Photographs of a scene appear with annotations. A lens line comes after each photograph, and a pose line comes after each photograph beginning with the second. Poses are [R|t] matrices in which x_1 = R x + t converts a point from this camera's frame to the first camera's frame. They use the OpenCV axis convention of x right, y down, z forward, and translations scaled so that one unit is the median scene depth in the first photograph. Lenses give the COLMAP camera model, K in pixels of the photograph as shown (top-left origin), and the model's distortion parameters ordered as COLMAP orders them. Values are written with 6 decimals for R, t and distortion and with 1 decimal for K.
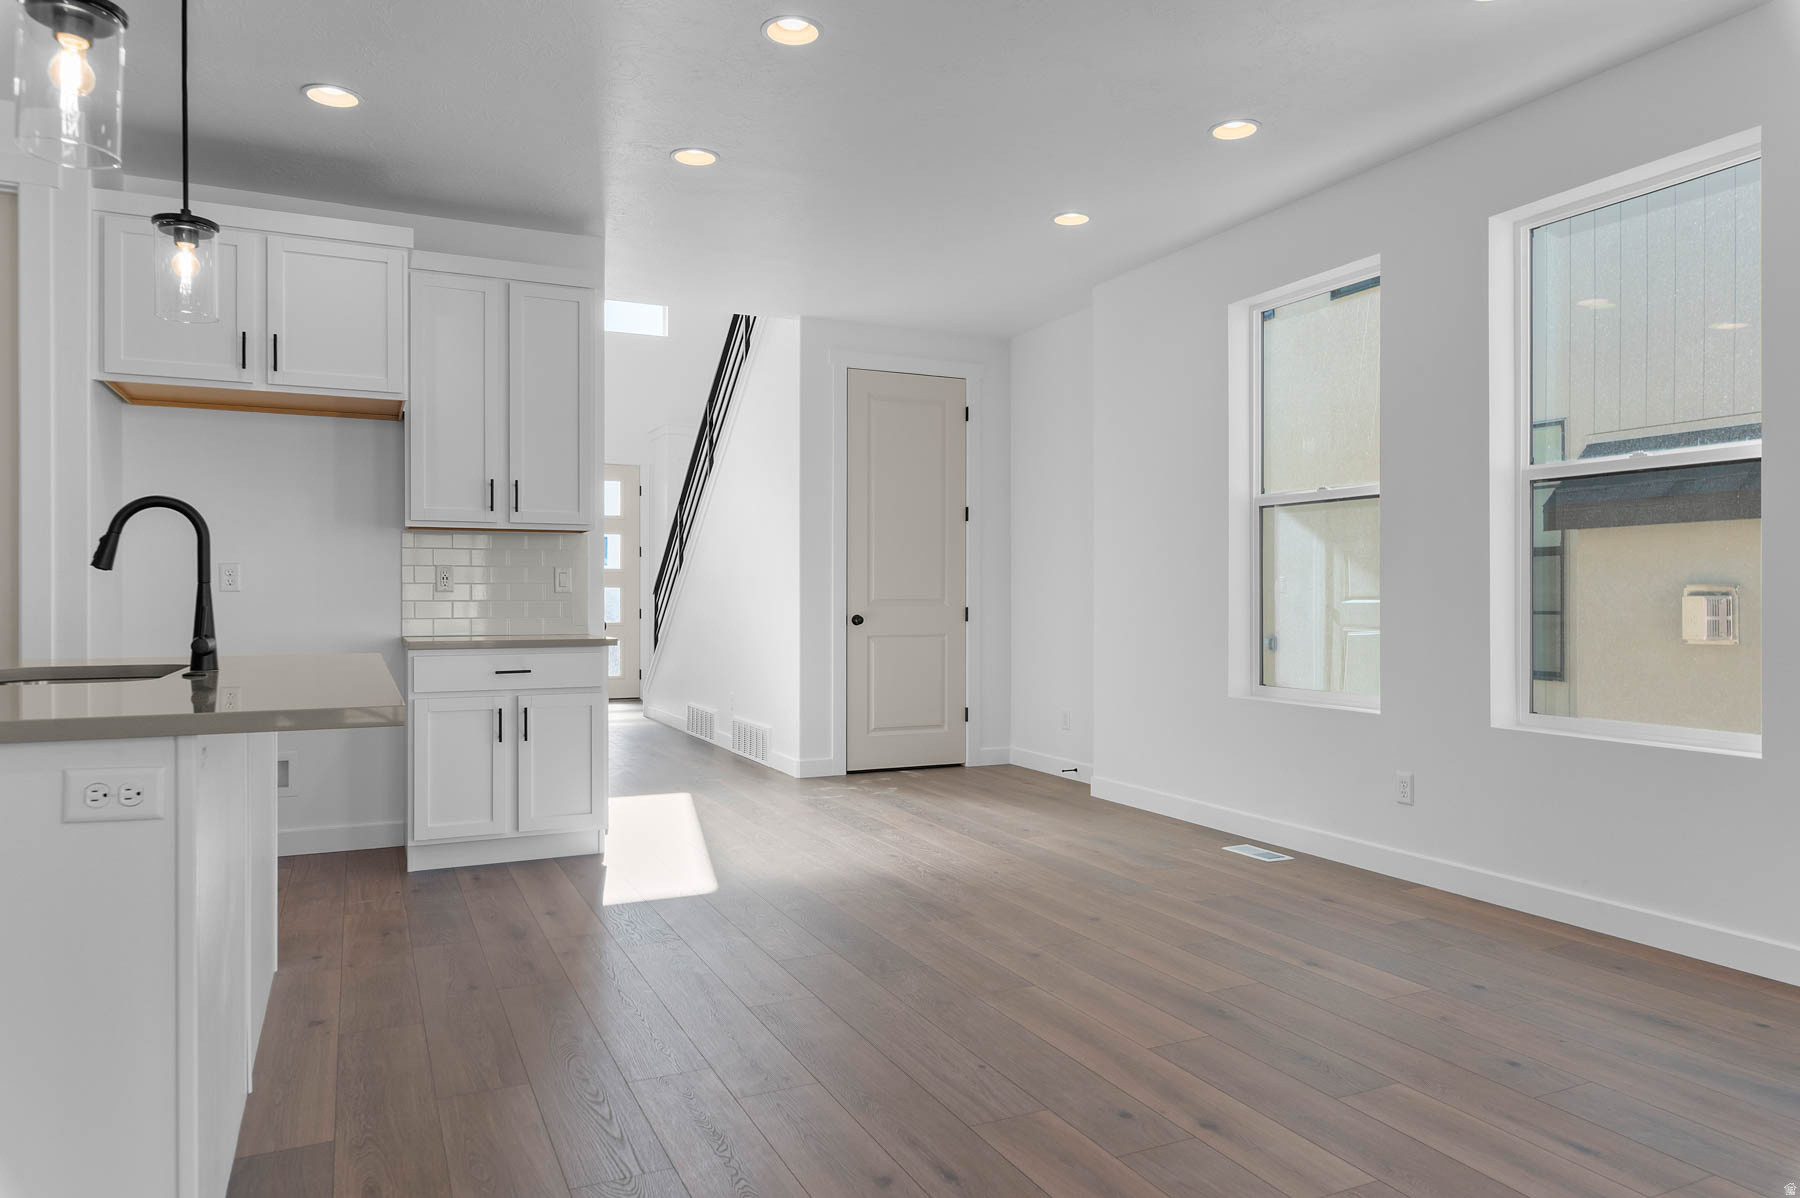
lens RADIAL K [[1179.9, 0, 904.5], [0, 1179.9, 593.5], [0, 0, 1]] dist [0.012000, 0.008136]
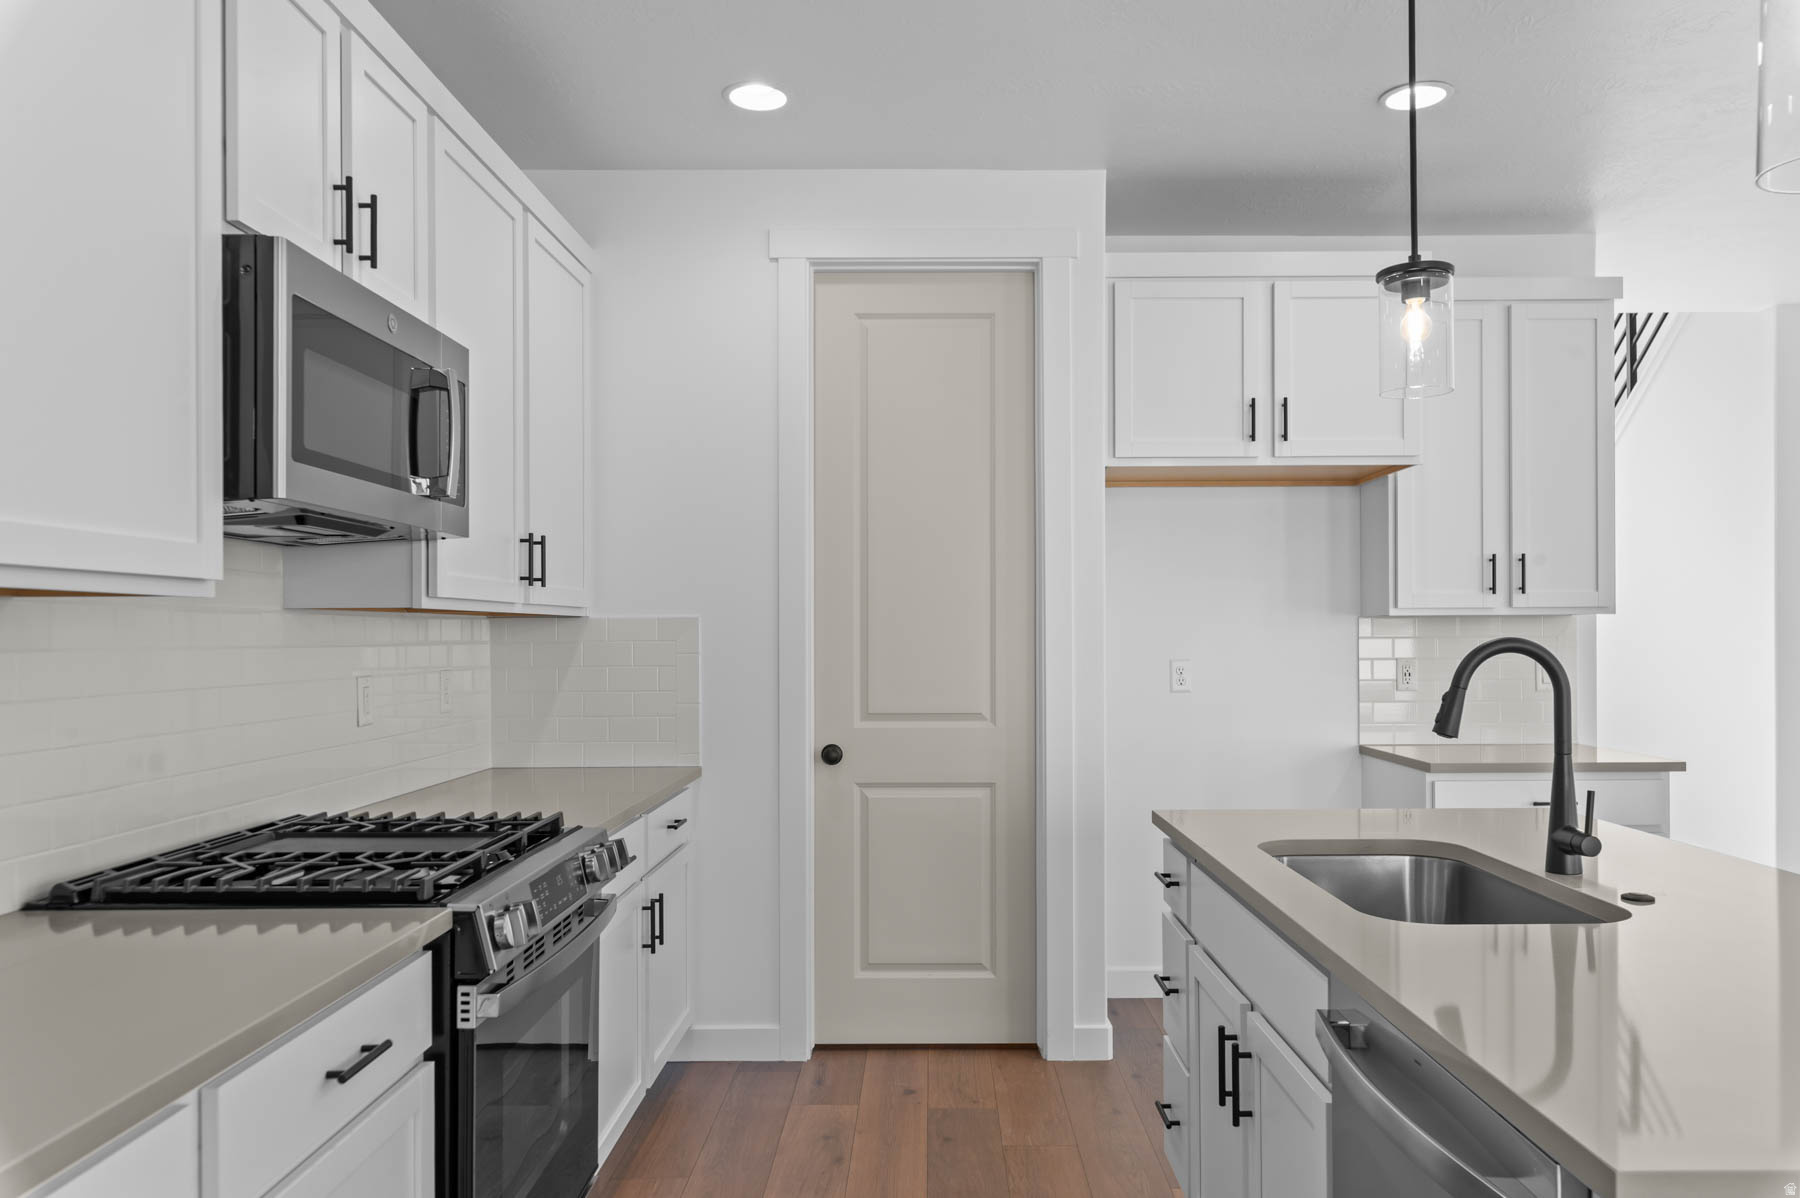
lens RADIAL K [[1274.2, 0, 924.6], [0, 1274.2, 633.2], [0, 0, 1]] dist [0.011566, 0.000037]
pose [[0.910590, -0.005983, -0.413267, -0.409319], [0.007751, 0.999967, 0.002602, -0.058591], [0.413238, -0.005572, 0.910606, 0.071260]]
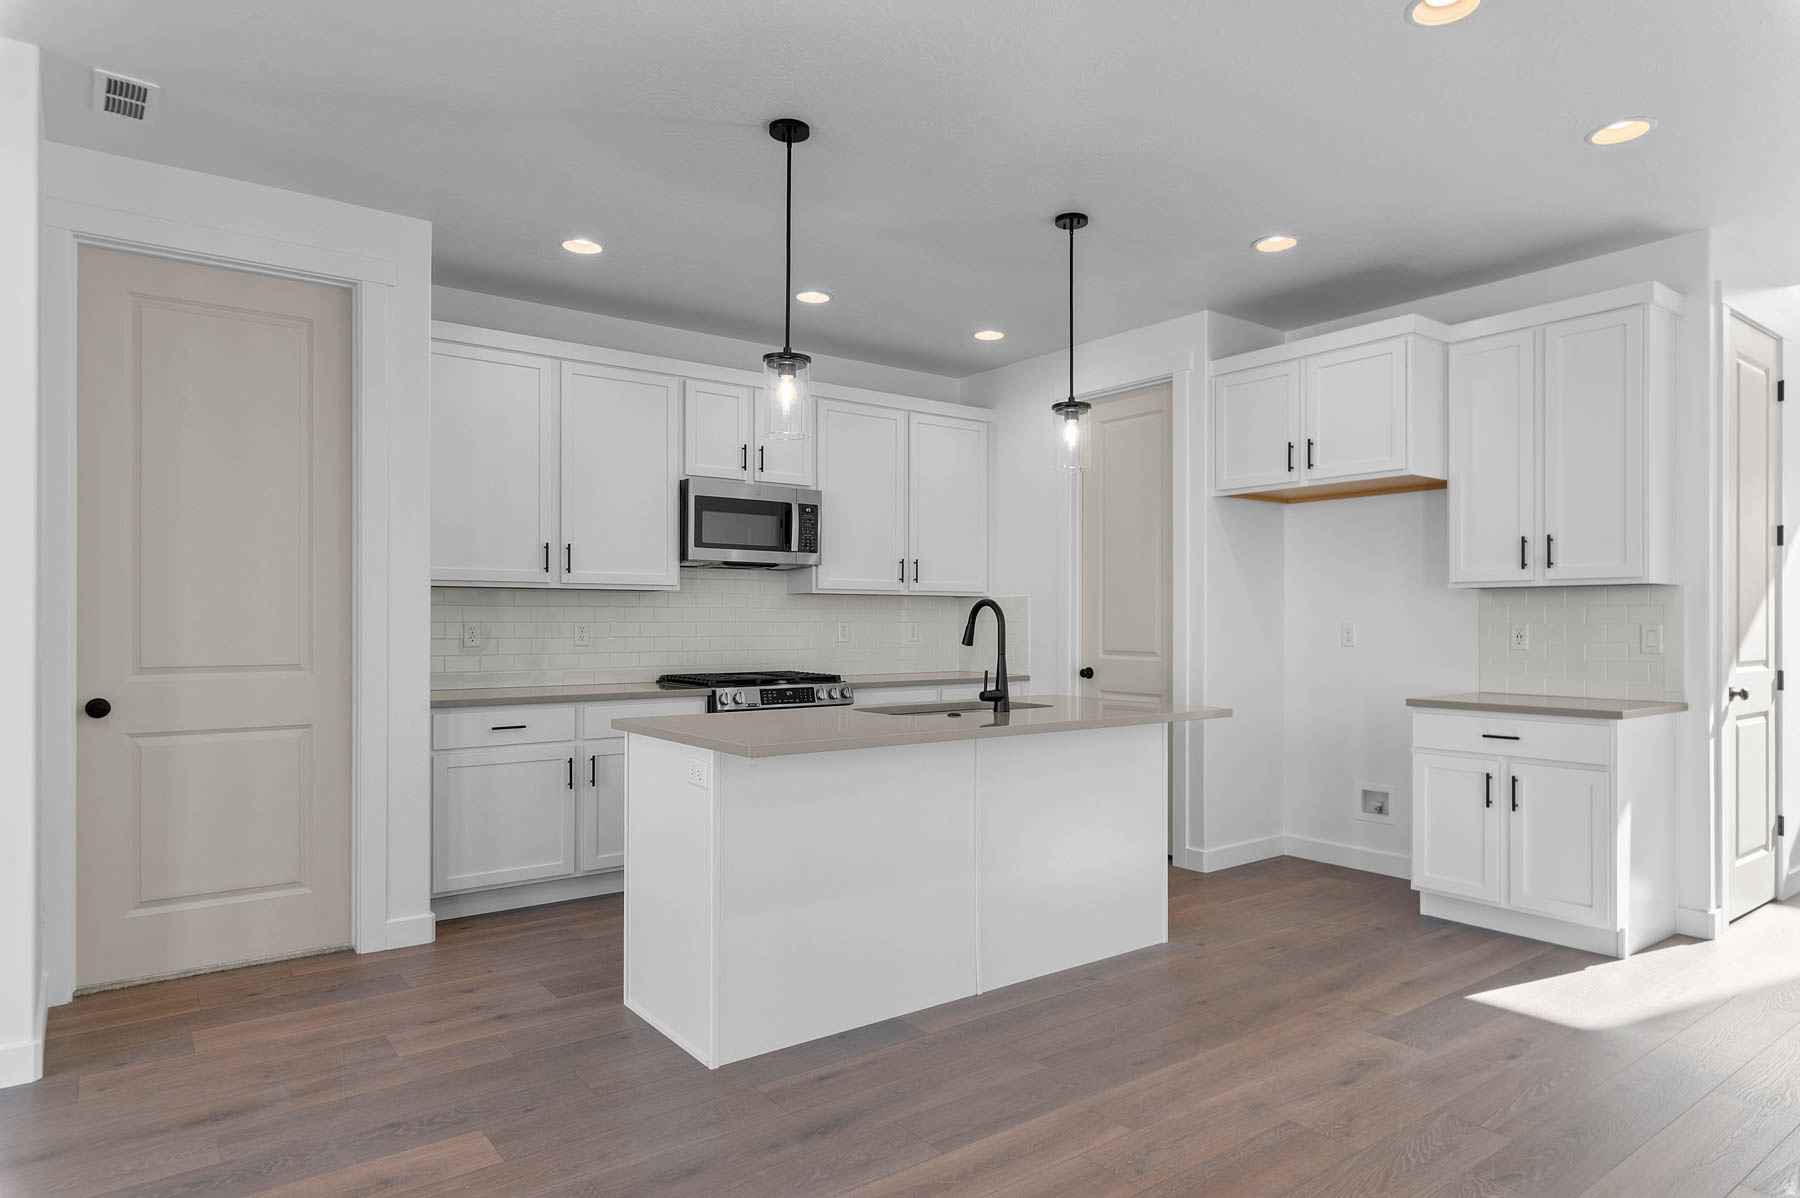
lens RADIAL K [[1048.8, 0, 905.3], [0, 1048.8, 616.6], [0, 0, 1]] dist [-0.028174, -0.000771]
pose [[0.203573, -0.005712, -0.979043, 0.456863], [0.002904, 0.999982, -0.005231, -0.033592], [0.979055, -0.001778, 0.203586, 0.397073]]
